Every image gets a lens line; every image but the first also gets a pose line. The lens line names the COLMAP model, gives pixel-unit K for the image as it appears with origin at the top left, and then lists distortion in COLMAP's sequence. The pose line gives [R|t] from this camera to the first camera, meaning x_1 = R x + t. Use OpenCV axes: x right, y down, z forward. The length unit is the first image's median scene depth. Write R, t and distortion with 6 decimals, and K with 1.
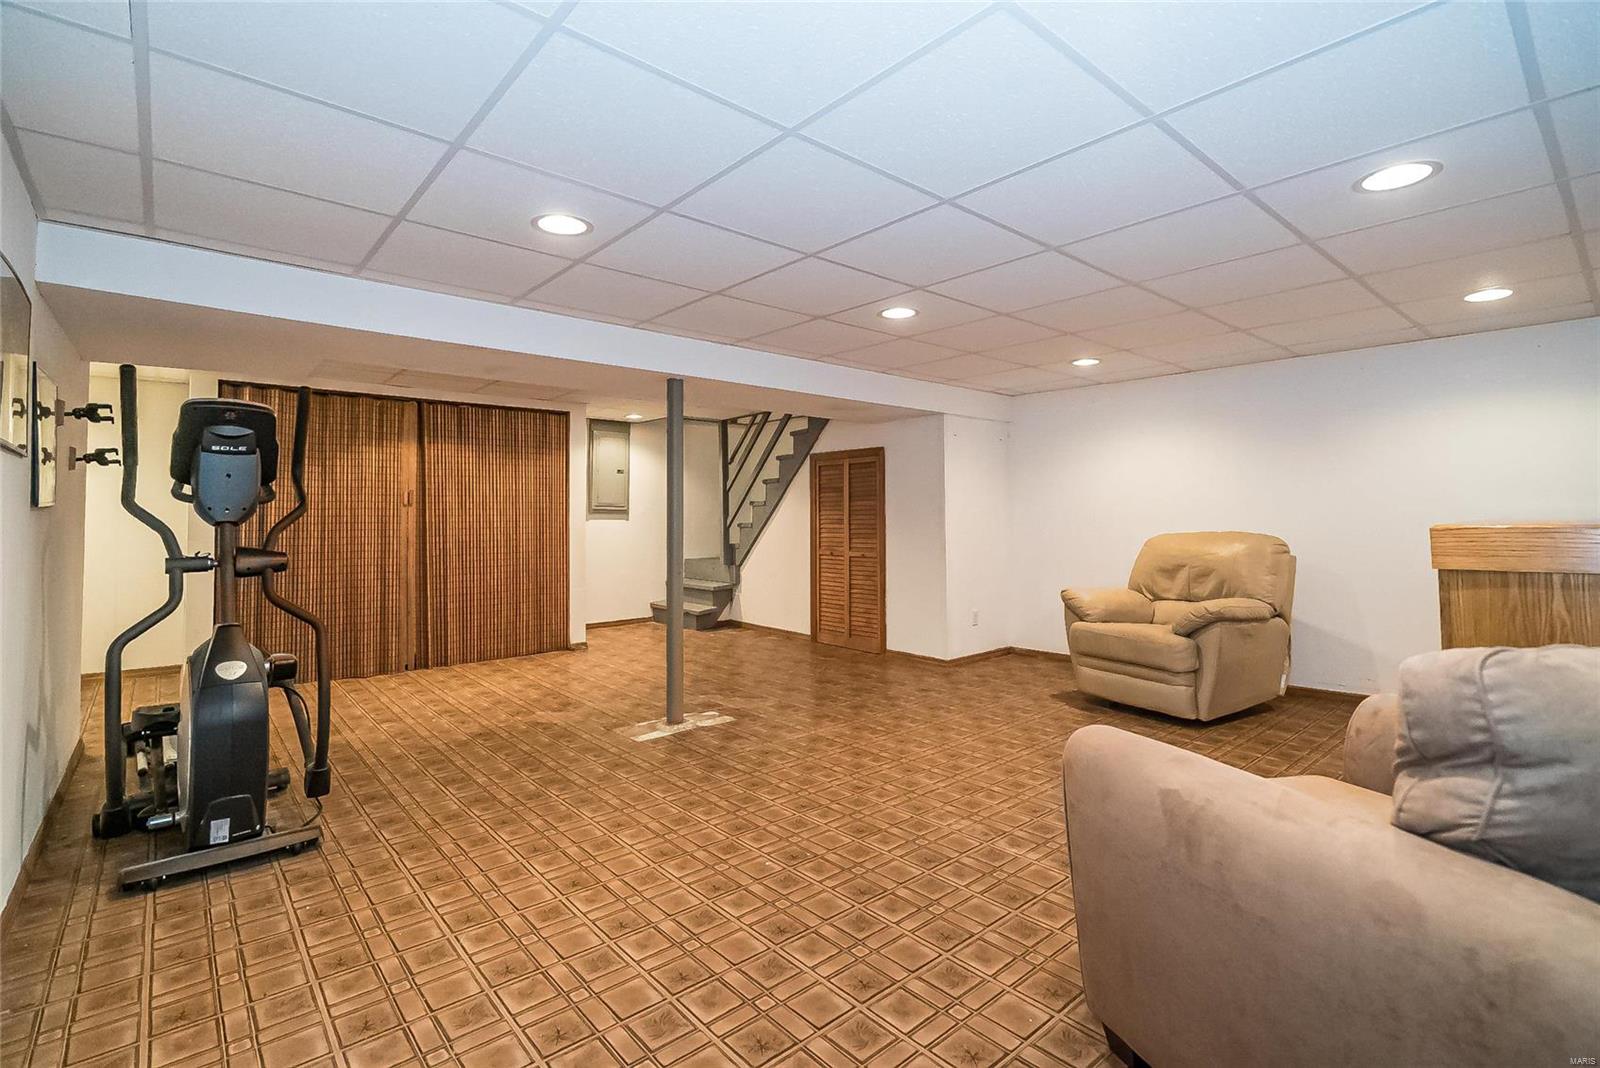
lens RADIAL K [[735.7, 0, 802.7], [0, 735.7, 520.6], [0, 0, 1]] dist [-0.005327, 0.002059]
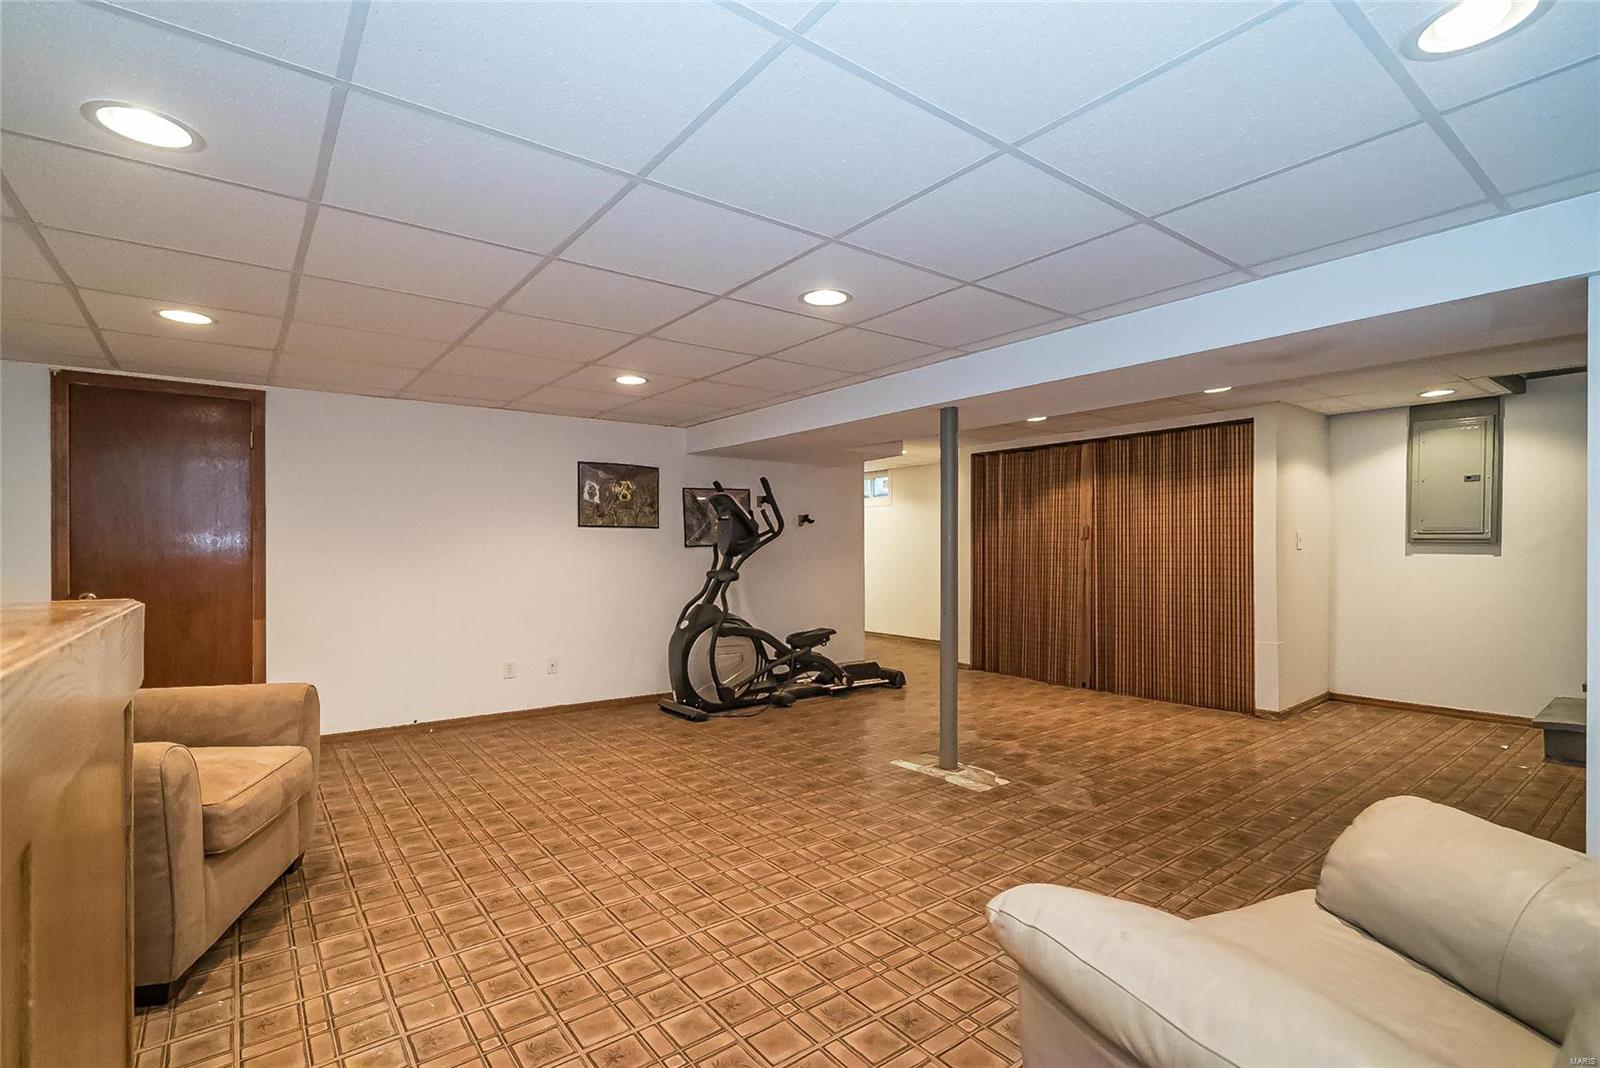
lens RADIAL K [[735.7, 0, 802.3], [0, 735.7, 544.9], [0, 0, 1]] dist [-0.005327, 0.002059]
pose [[-0.057632, 0.000041, -0.998338, 0.992603], [0.000572, 1.000000, 0.000008, -0.019400], [0.998338, -0.000571, -0.057632, 1.088033]]
